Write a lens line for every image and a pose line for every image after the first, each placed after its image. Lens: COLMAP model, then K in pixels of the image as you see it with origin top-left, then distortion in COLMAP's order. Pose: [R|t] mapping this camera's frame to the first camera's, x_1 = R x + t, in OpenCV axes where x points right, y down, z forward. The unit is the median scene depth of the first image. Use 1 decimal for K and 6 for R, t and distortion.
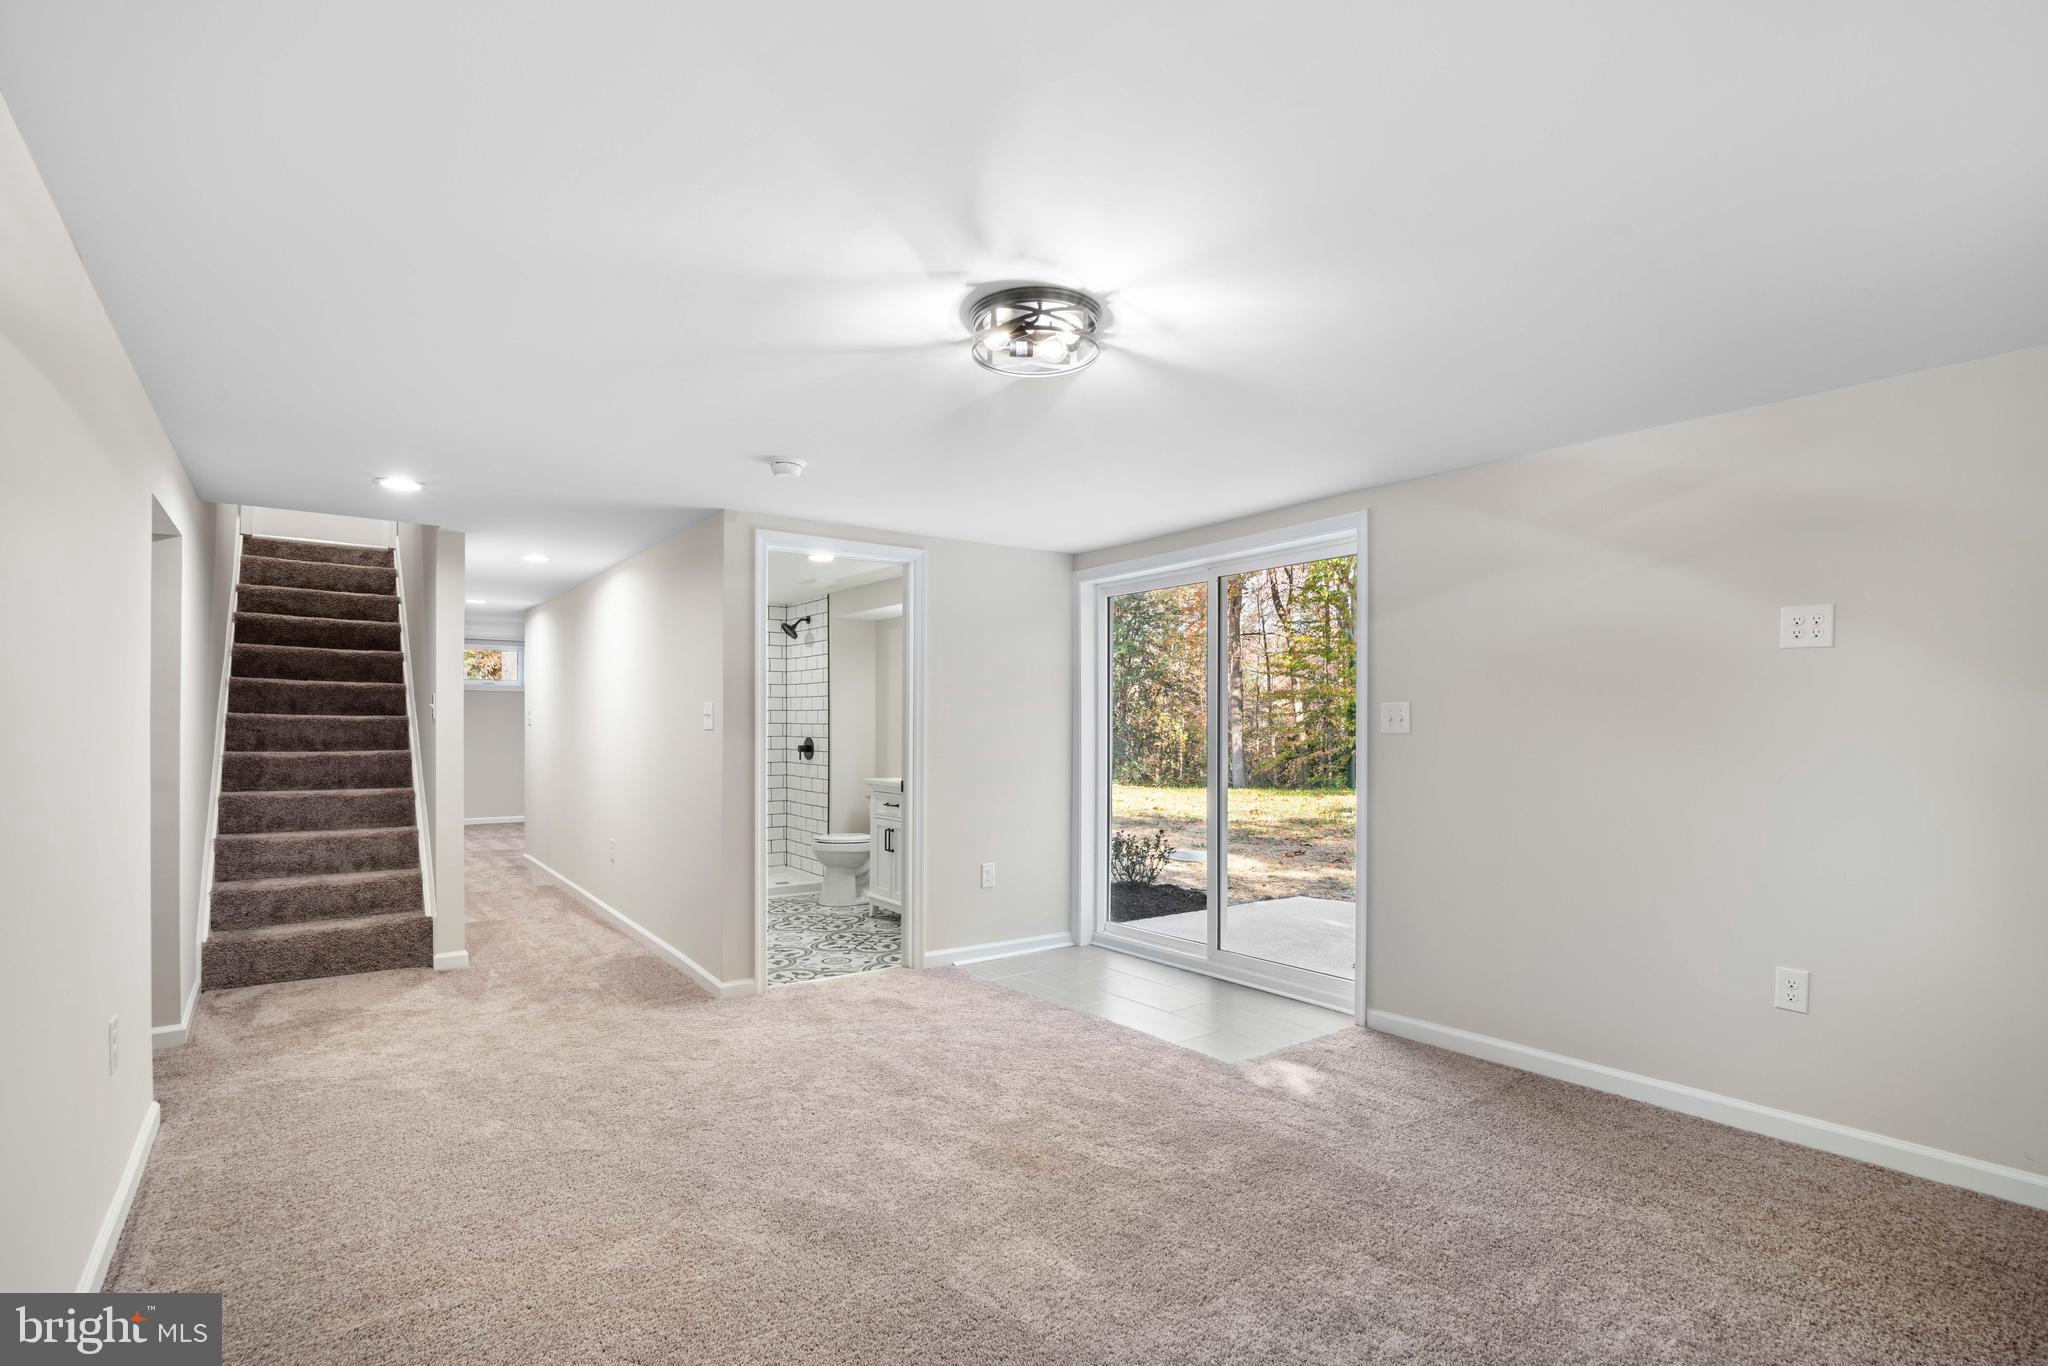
lens RADIAL K [[967.2, 0, 1025.5], [0, 967.2, 725.0], [0, 0, 1]] dist [-0.024532, 0.000036]
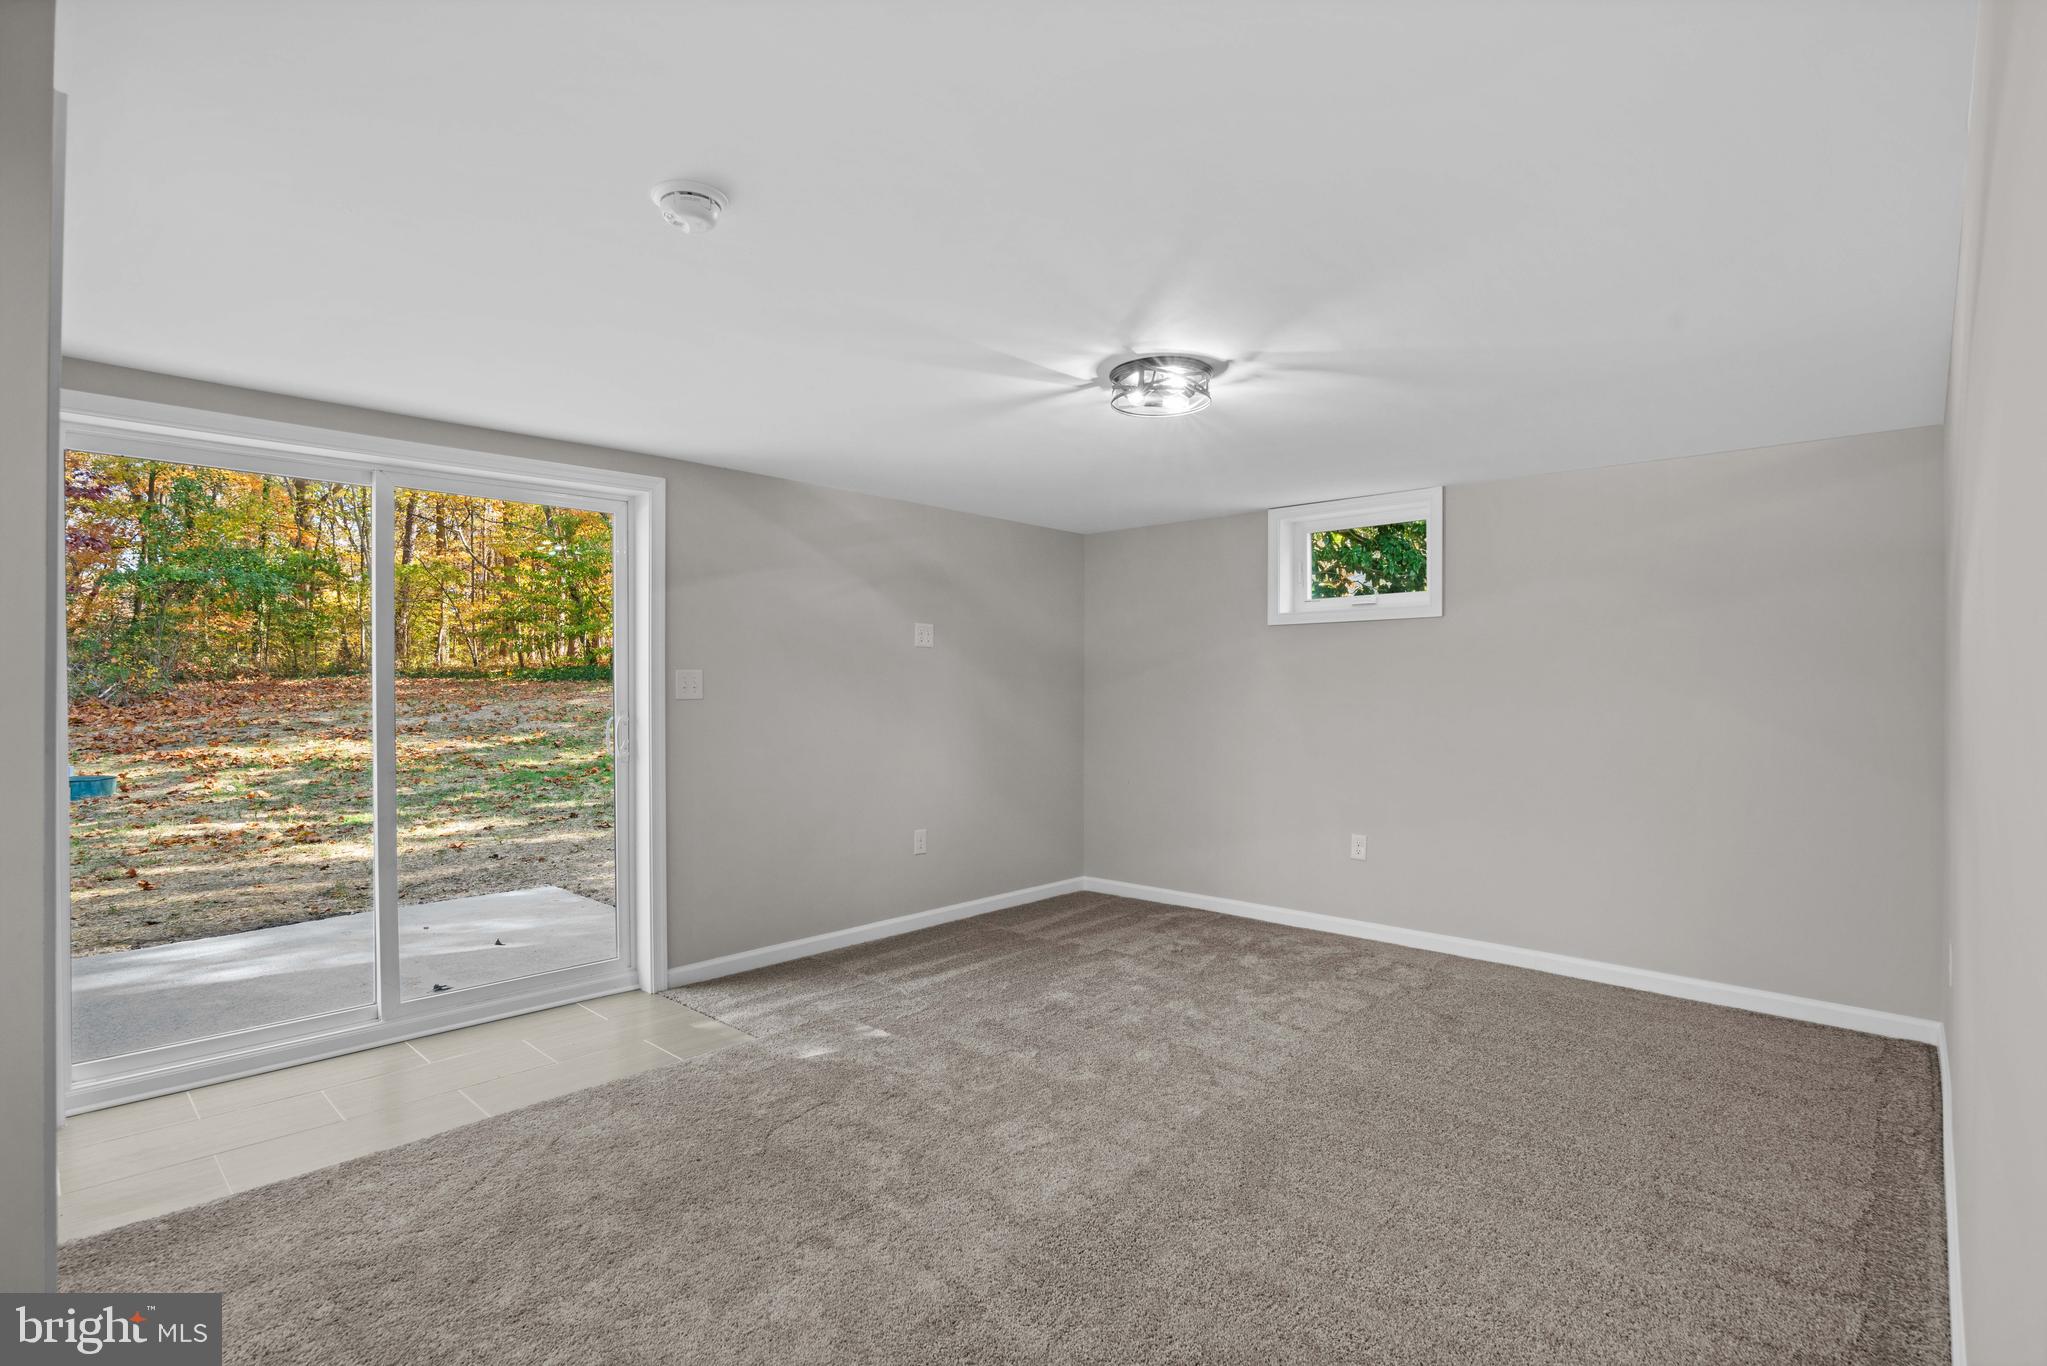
lens RADIAL K [[980.7, 0, 1011.0], [0, 980.7, 693.4], [0, 0, 1]] dist [-0.026238, 0.000848]
pose [[-0.158348, -0.004351, 0.987374, -0.993179], [0.000124, 0.999990, 0.004427, -0.003419], [-0.987383, 0.000824, -0.158346, 1.118478]]
